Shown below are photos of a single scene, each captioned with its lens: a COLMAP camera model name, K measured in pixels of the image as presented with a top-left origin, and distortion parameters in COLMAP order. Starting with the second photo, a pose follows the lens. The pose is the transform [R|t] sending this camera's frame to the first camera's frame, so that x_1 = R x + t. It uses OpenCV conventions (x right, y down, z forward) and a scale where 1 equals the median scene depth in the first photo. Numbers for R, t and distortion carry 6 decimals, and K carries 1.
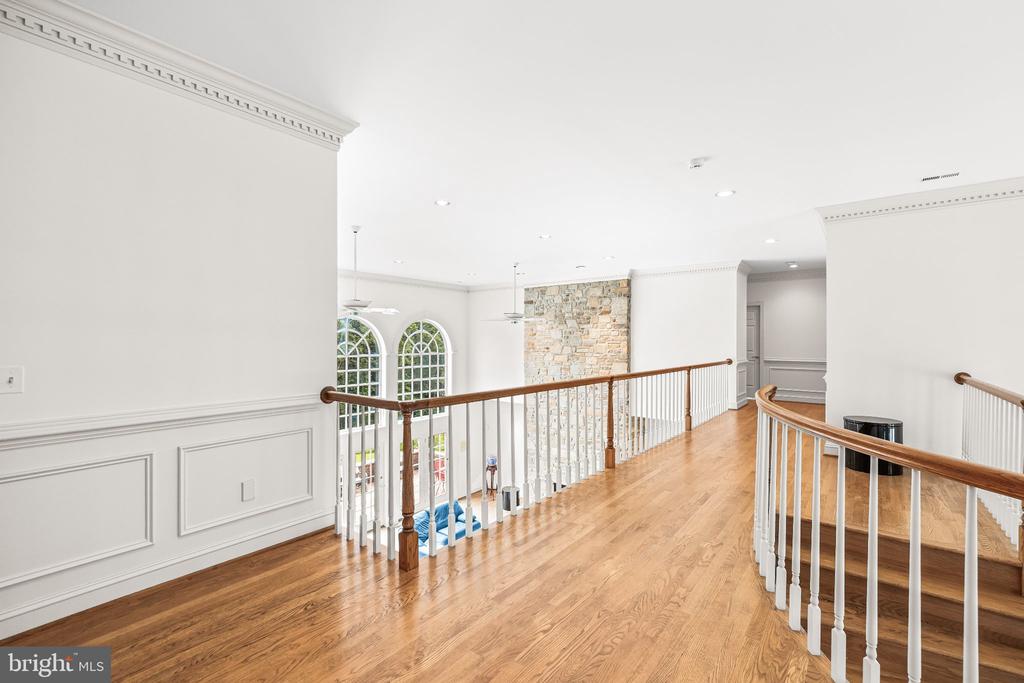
lens RADIAL K [[440.7, 0, 506.1], [0, 440.7, 342.2], [0, 0, 1]] dist [0.003166, 0.000301]
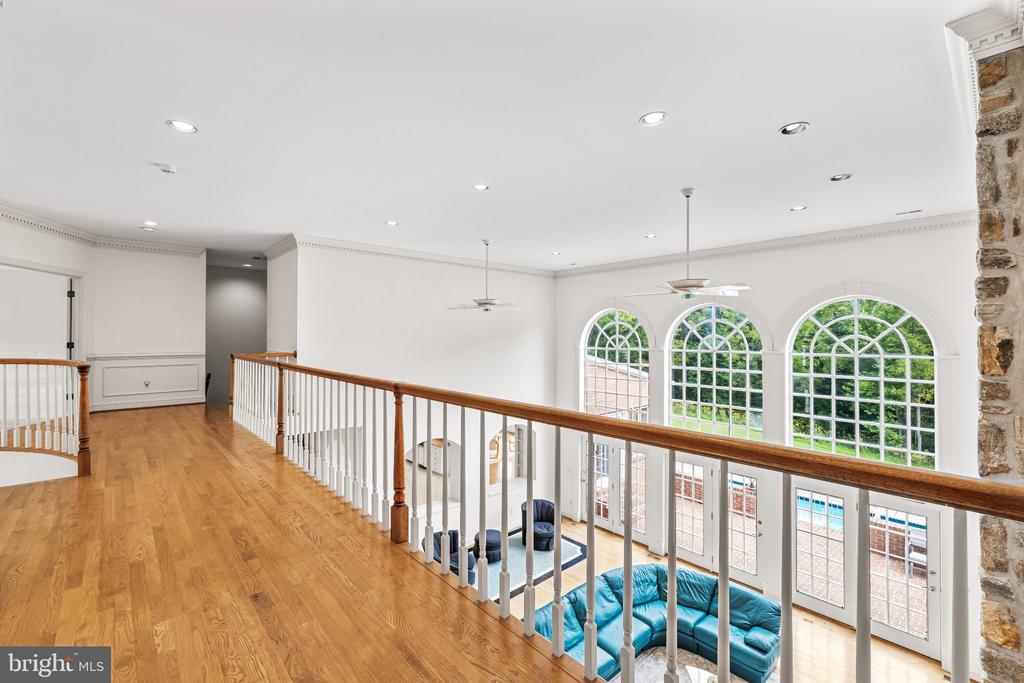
lens RADIAL K [[440.7, 0, 508.8], [0, 440.7, 337.6], [0, 0, 1]] dist [0.003166, 0.000301]
pose [[-0.145182, -0.000065, -0.989405, 0.629339], [0.000678, 1.000000, -0.000165, 0.004816], [0.989405, -0.000695, -0.145182, 0.882039]]
